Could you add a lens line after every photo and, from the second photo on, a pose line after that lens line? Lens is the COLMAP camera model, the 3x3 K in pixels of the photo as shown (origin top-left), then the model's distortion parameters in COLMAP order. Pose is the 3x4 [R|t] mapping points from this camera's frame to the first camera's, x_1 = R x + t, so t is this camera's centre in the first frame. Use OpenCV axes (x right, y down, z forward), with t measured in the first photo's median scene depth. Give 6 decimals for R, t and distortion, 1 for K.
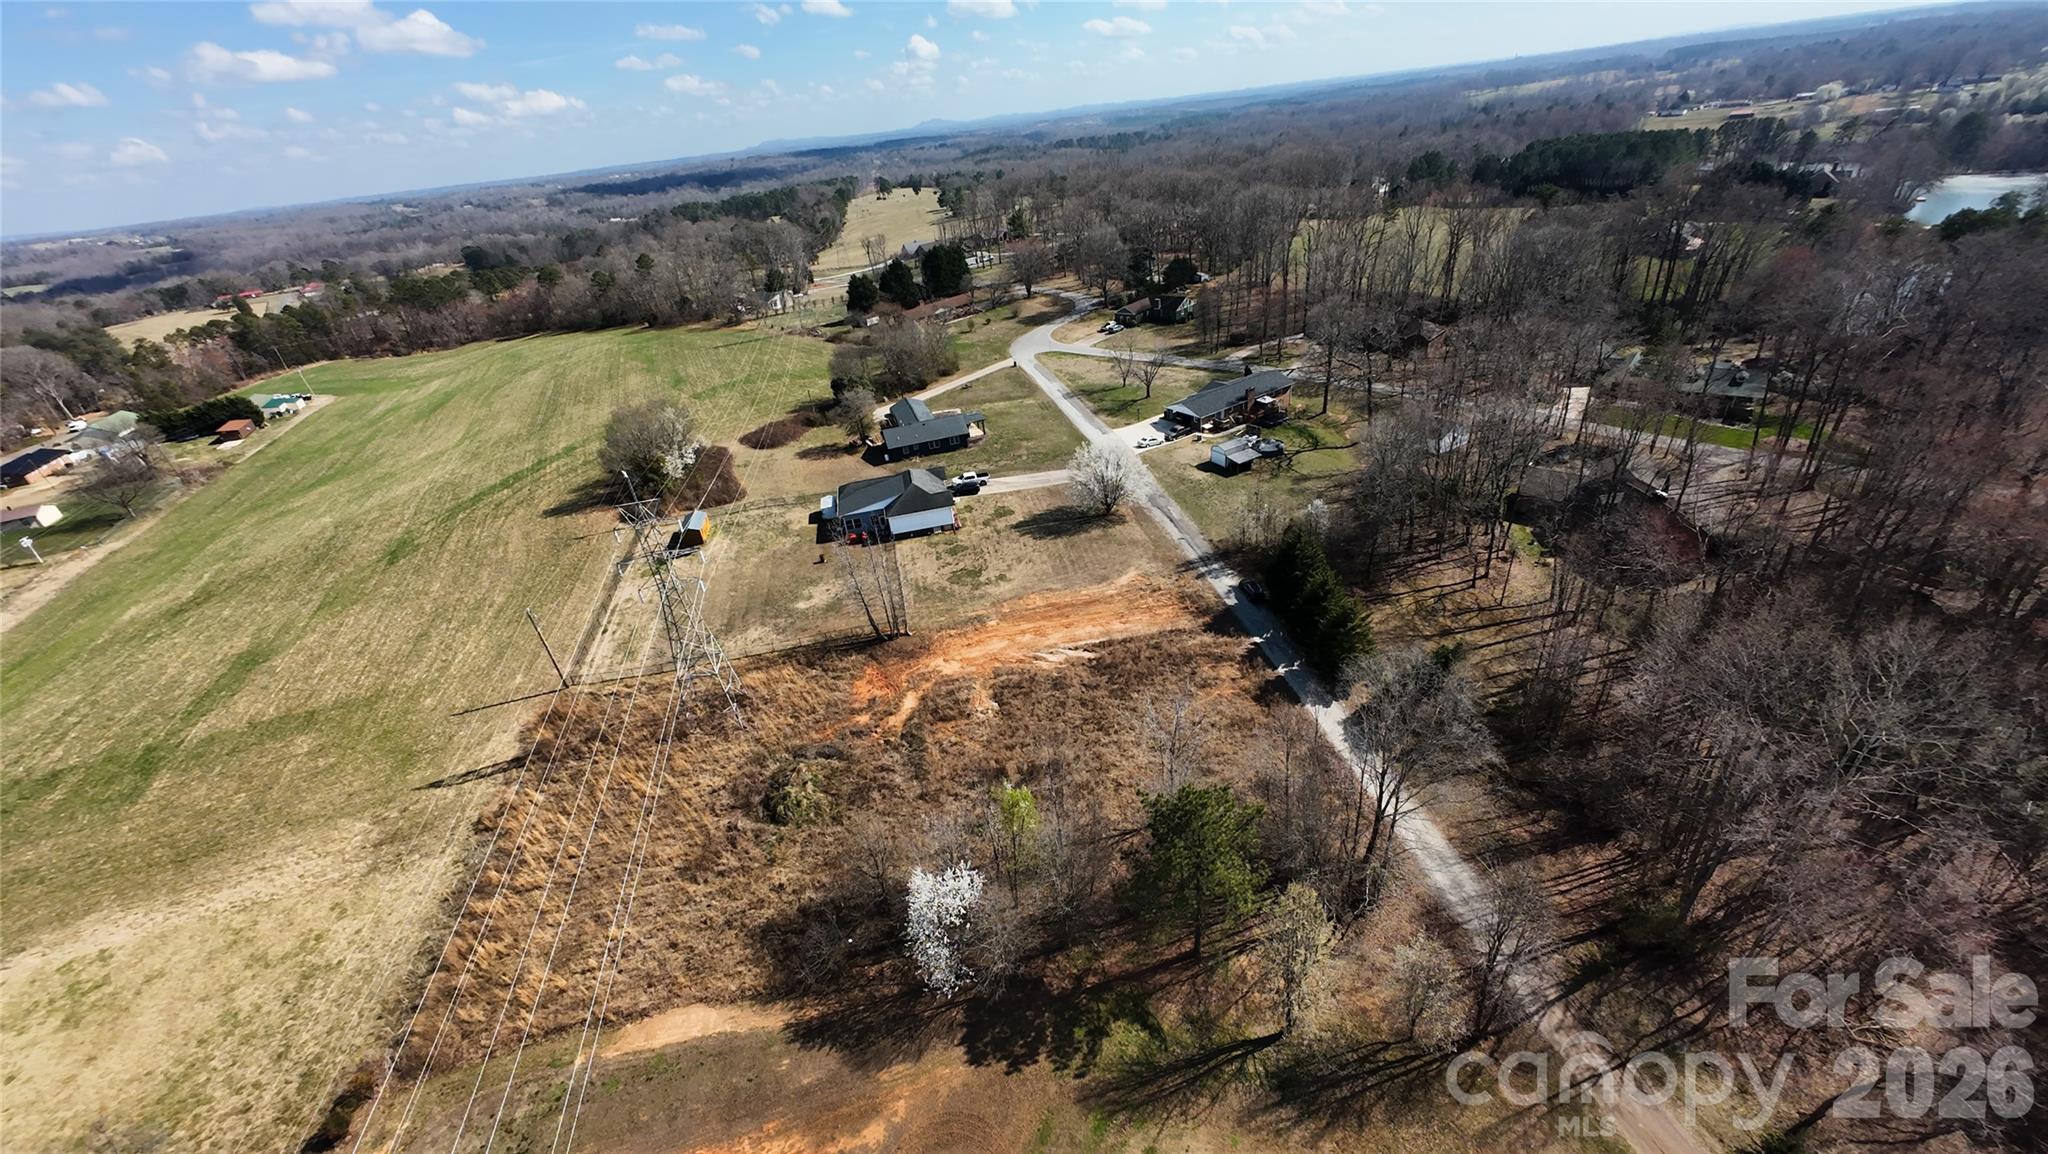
lens RADIAL K [[795.3, 0, 1026.6], [0, 795.3, 588.1], [0, 0, 1]] dist [-0.001481, 0.001289]
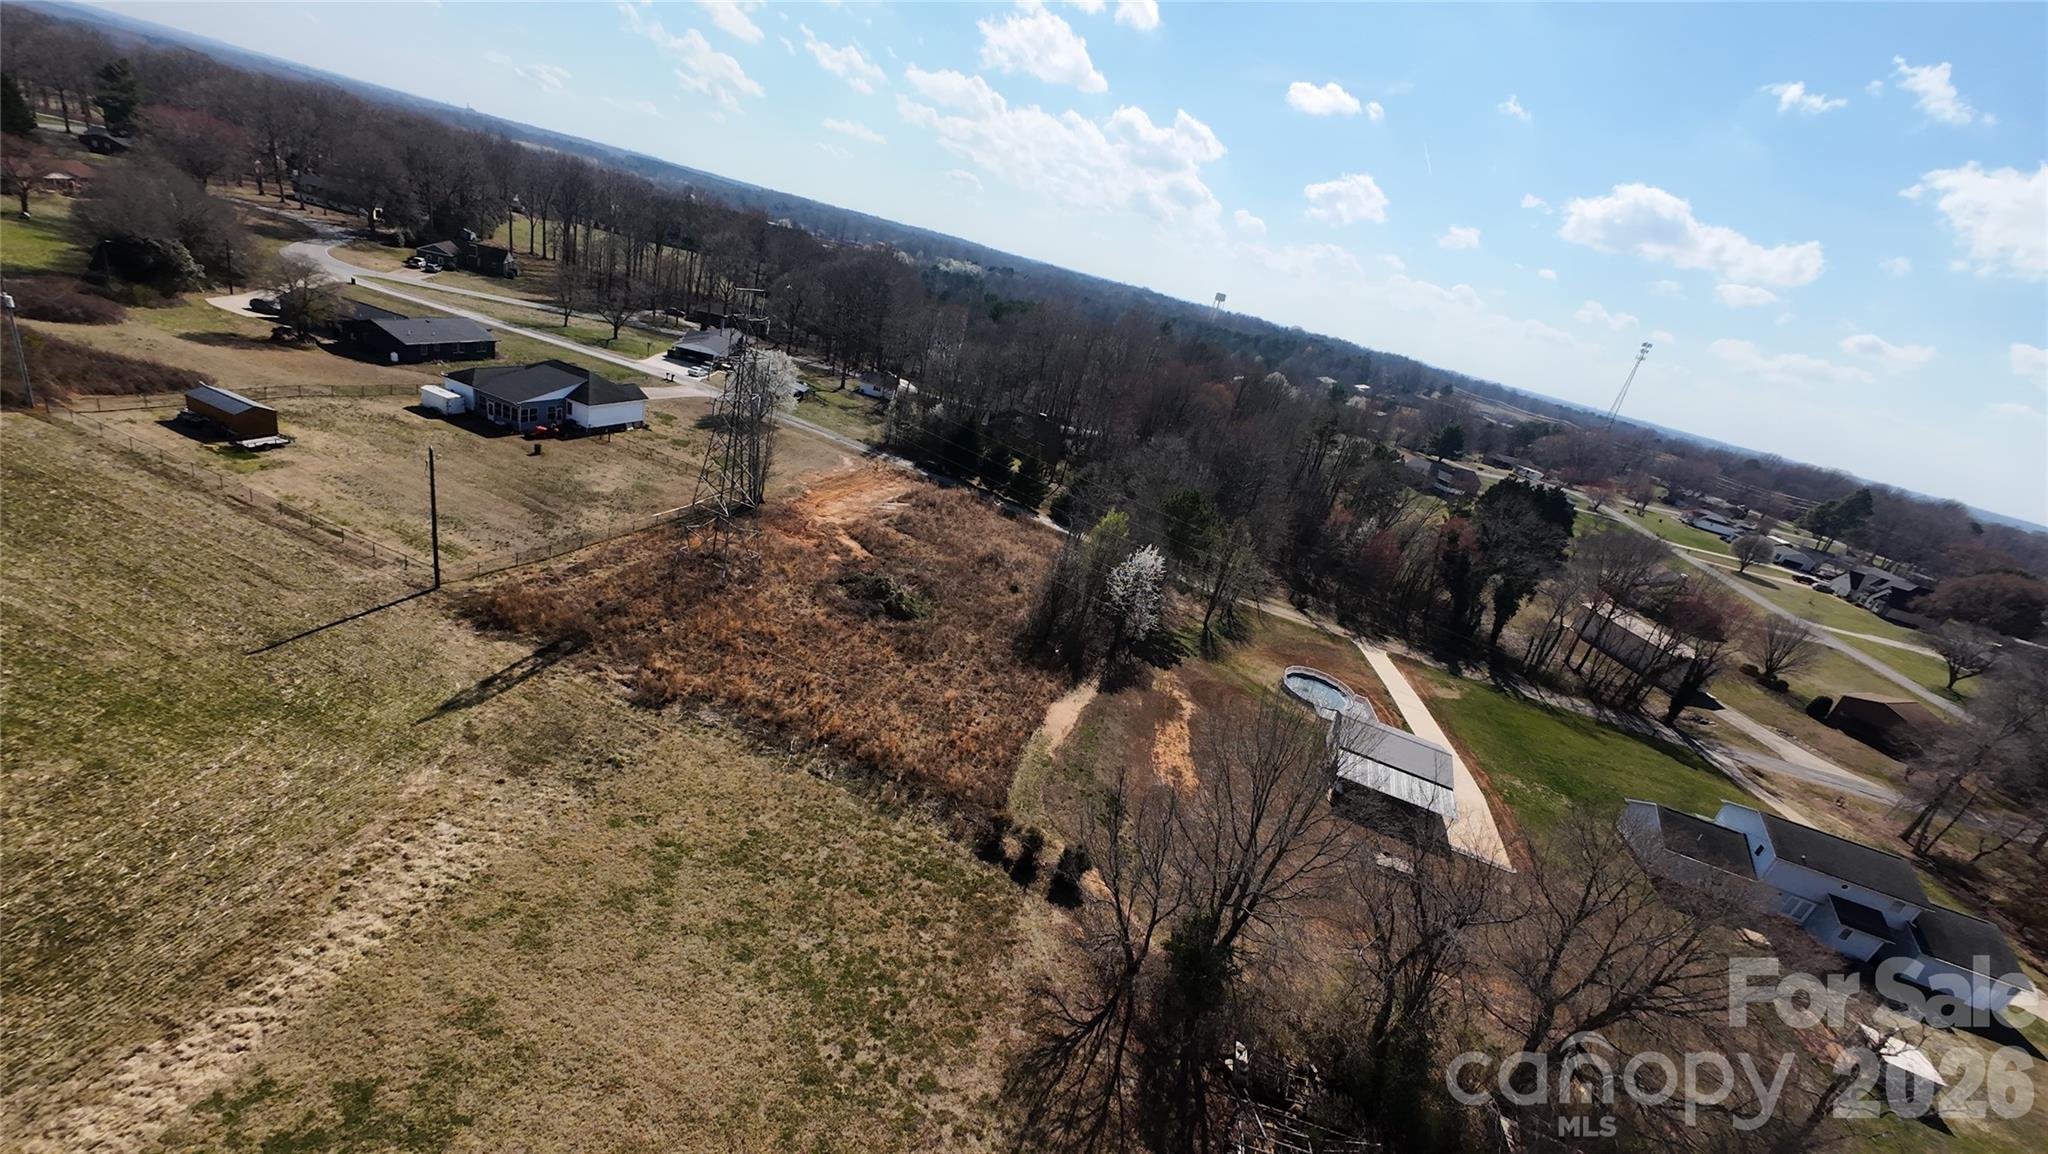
lens RADIAL K [[795.3, 0, 1024.5], [0, 795.3, 581.5], [0, 0, 1]] dist [-0.001481, 0.001289]
pose [[0.448615, -0.123993, 0.885082, -0.797956], [0.188377, 0.981199, 0.041977, 0.157706], [-0.873647, 0.147898, 0.463538, 0.252190]]
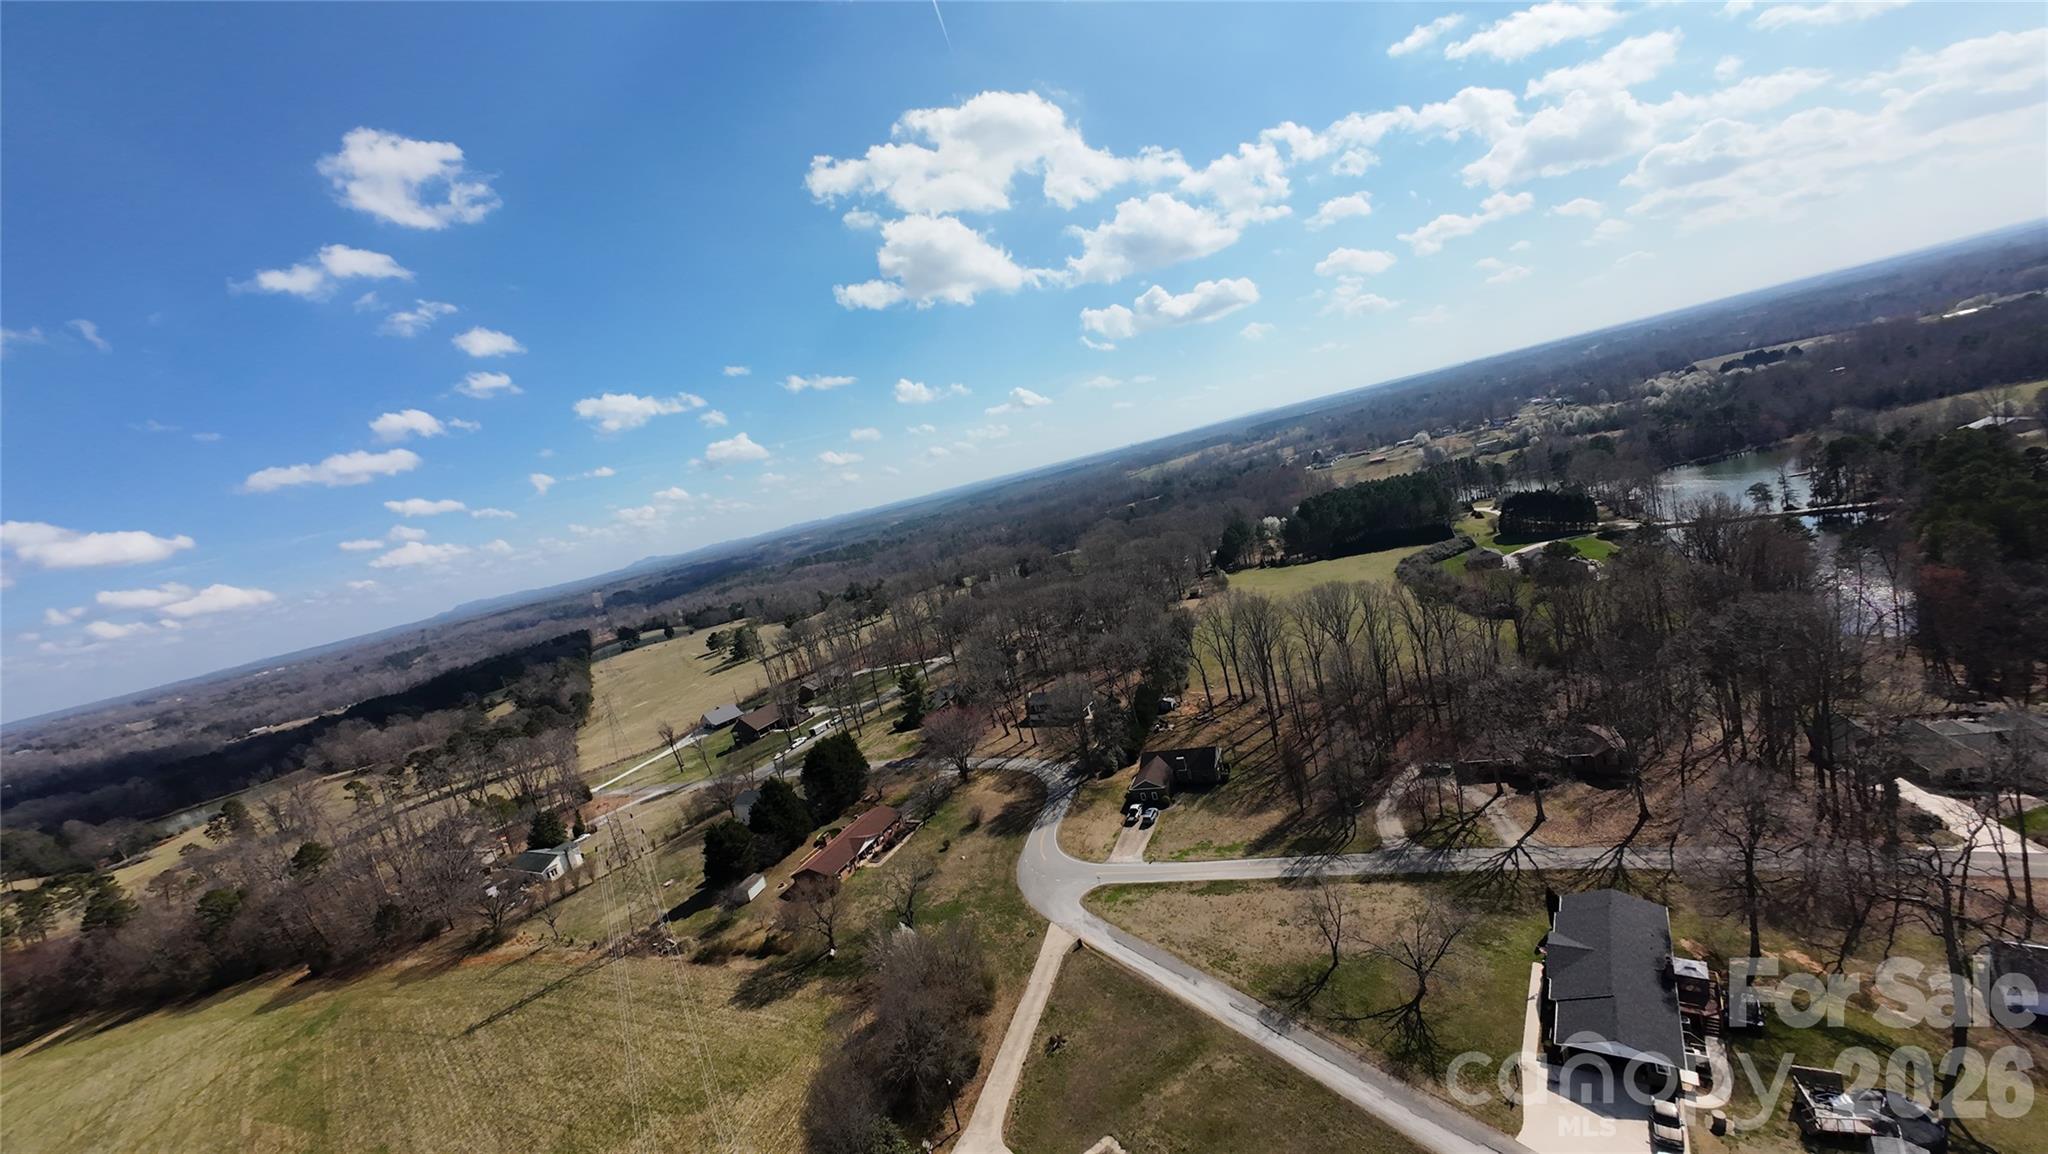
lens RADIAL K [[795.3, 0, 1023.1], [0, 795.3, 575.9], [0, 0, 1]] dist [-0.001481, 0.001289]
pose [[0.929786, -0.169803, 0.326597, -0.366038], [0.296803, 0.870632, -0.392311, -0.552857], [-0.217730, 0.461701, 0.859899, 0.699043]]
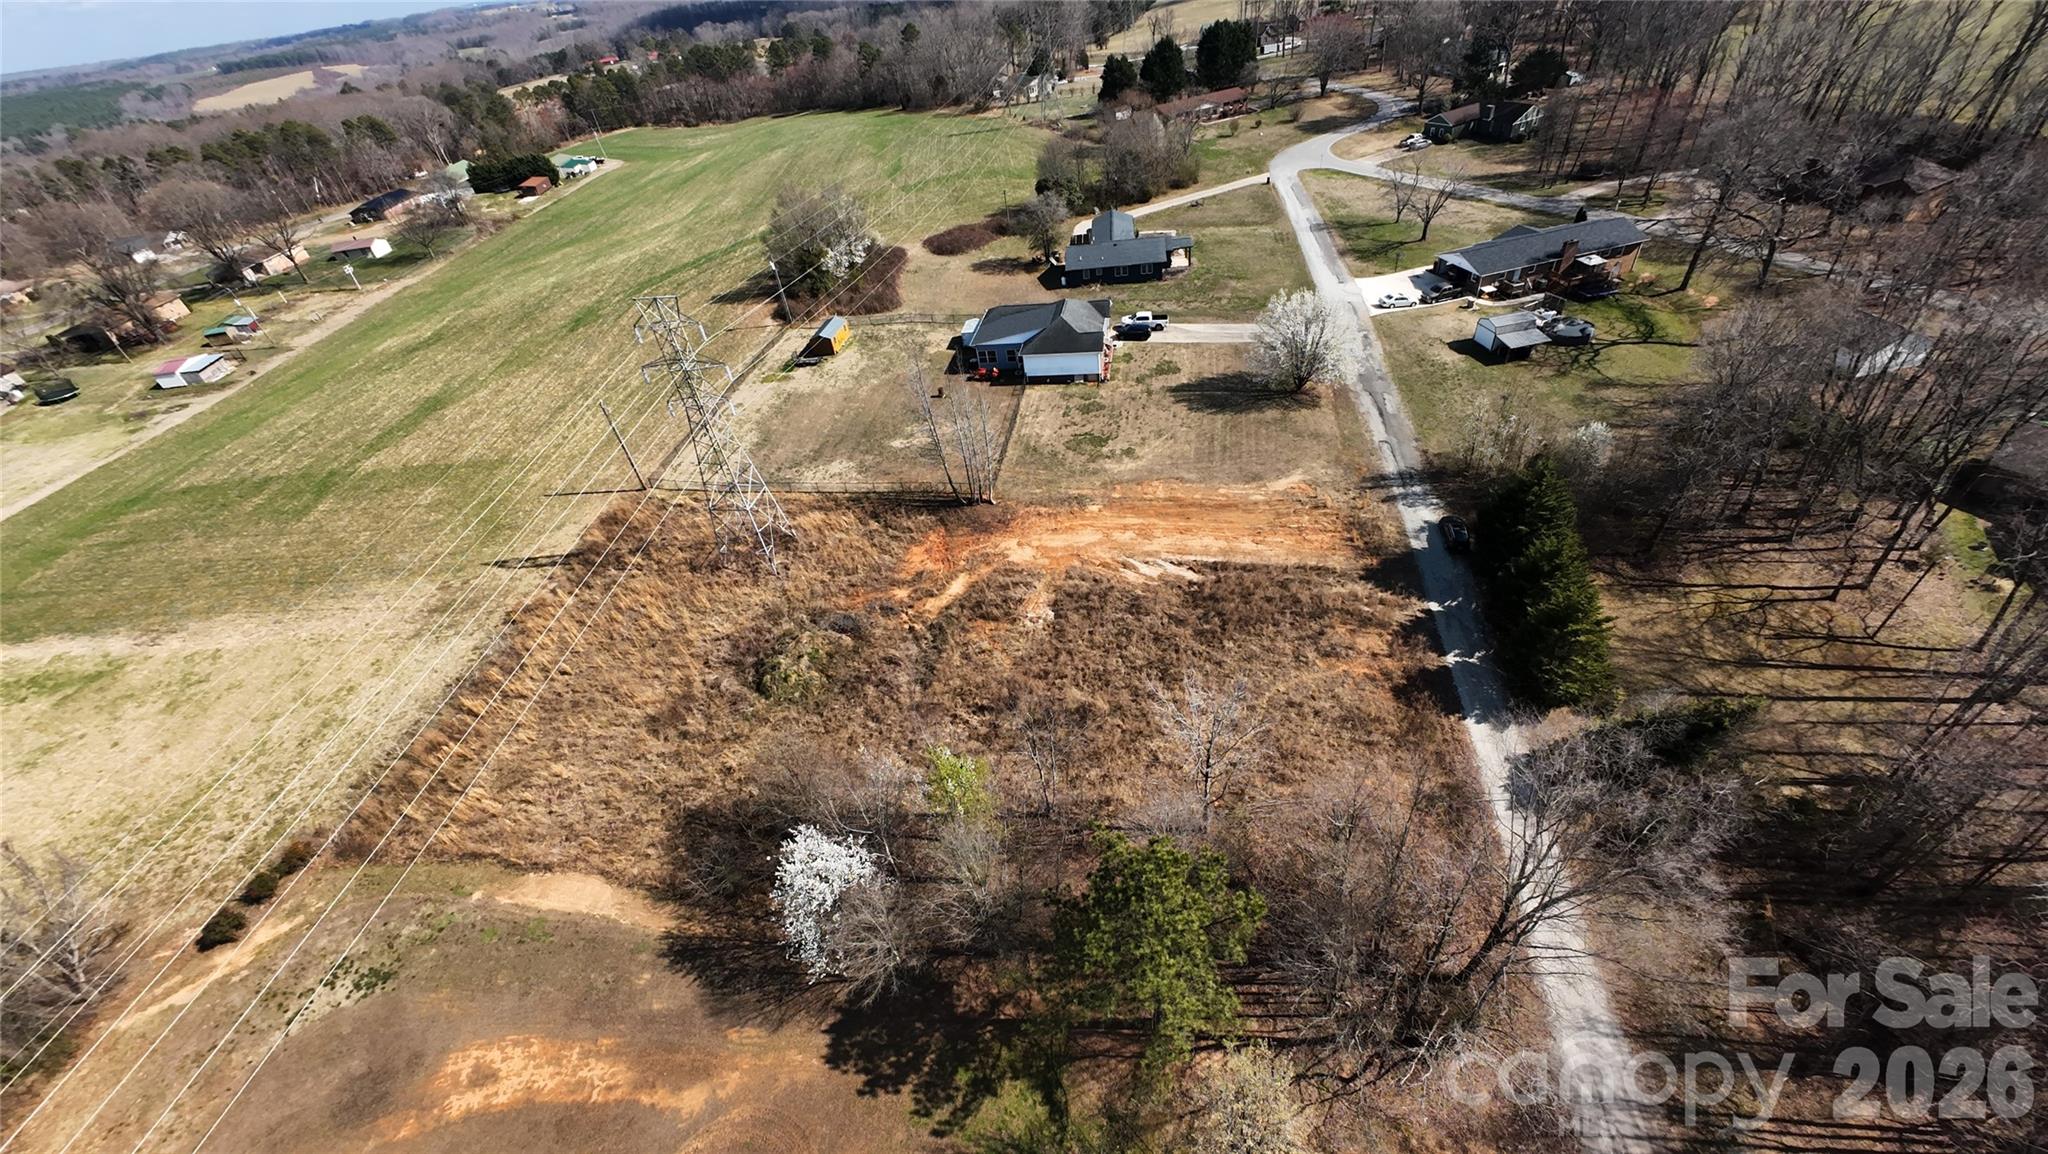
lens RADIAL K [[795.3, 0, 1026.0], [0, 795.3, 587.3], [0, 0, 1]] dist [-0.001481, 0.001289]
pose [[0.936919, 0.223267, -0.268951, 0.117891], [-0.166260, 0.961464, 0.218964, -0.040626], [0.307474, -0.160436, 0.937934, 0.192505]]
